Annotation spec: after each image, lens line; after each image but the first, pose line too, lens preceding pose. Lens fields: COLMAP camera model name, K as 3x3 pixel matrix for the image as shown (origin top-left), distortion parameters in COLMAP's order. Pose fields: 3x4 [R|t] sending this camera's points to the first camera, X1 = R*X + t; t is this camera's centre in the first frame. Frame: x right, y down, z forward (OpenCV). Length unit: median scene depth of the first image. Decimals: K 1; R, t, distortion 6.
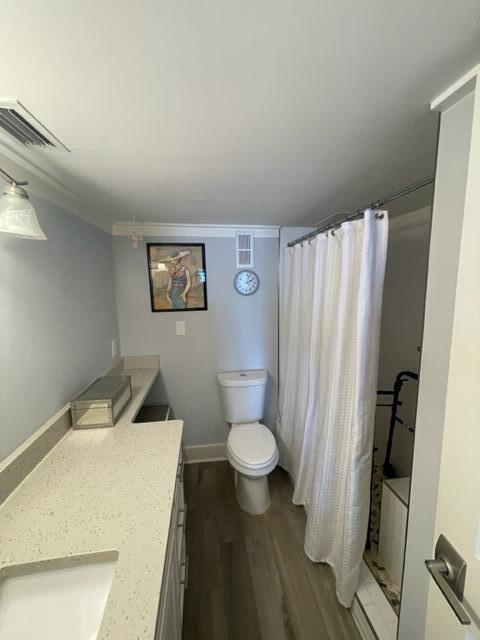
lens RADIAL K [[257.1, 0, 240.2], [0, 257.1, 319.1], [0, 0, 1]] dist [-0.000815, -0.001185]
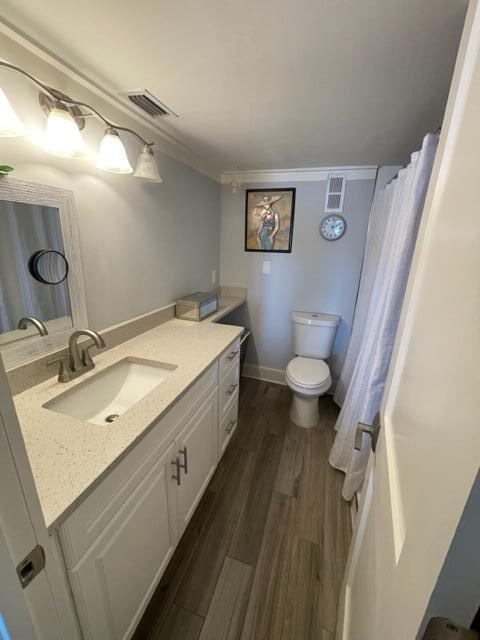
lens RADIAL K [[257.1, 0, 241.0], [0, 257.1, 319.6], [0, 0, 1]] dist [-0.000815, -0.001185]
pose [[0.895477, 0.170114, -0.411317, 0.191281], [-0.103946, 0.978457, 0.178373, 0.074856], [0.432800, -0.116975, 0.893869, -0.119469]]
